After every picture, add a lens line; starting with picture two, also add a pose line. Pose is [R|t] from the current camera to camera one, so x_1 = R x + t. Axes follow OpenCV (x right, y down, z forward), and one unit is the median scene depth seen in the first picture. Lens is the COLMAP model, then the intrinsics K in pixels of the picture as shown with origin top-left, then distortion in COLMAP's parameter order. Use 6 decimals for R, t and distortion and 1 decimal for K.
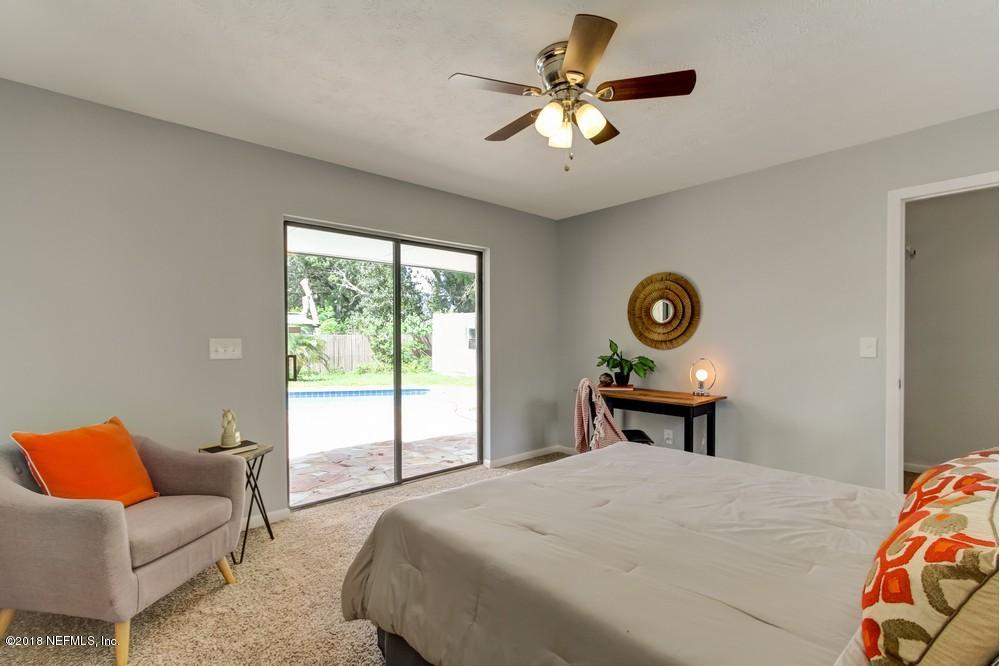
lens RADIAL K [[463.1, 0, 499.2], [0, 463.1, 336.2], [0, 0, 1]] dist [-0.002434, 0.000790]
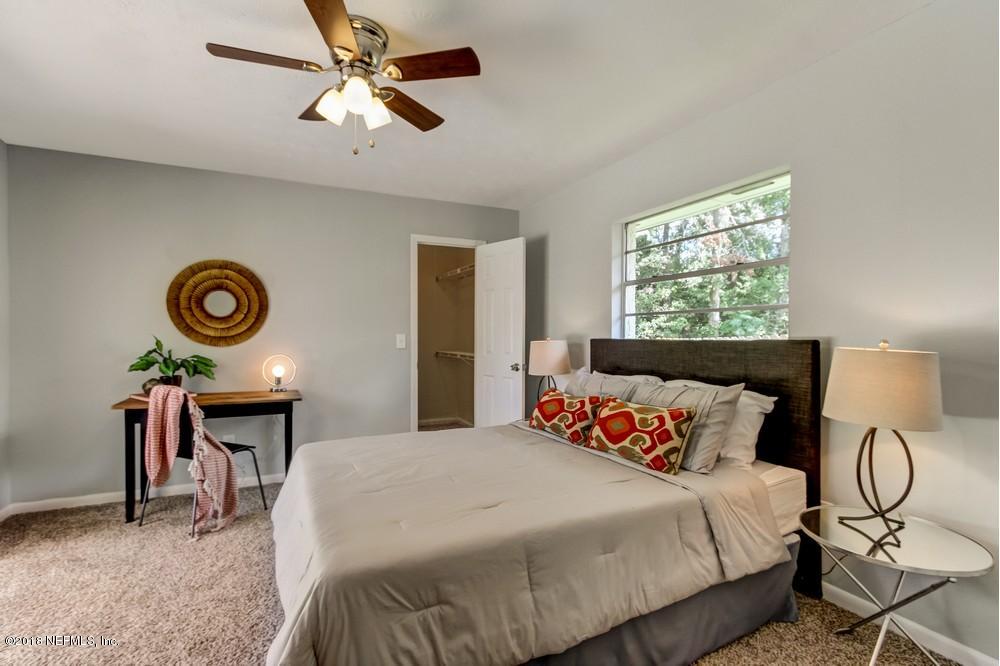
lens RADIAL K [[463.1, 0, 499.2], [0, 463.1, 336.2], [0, 0, 1]] dist [-0.002434, 0.000790]
pose [[0.264170, 0.000107, 0.964476, -0.375585], [-0.007376, 0.999971, 0.001909, 0.003337], [-0.964448, -0.007618, 0.264163, 0.261100]]
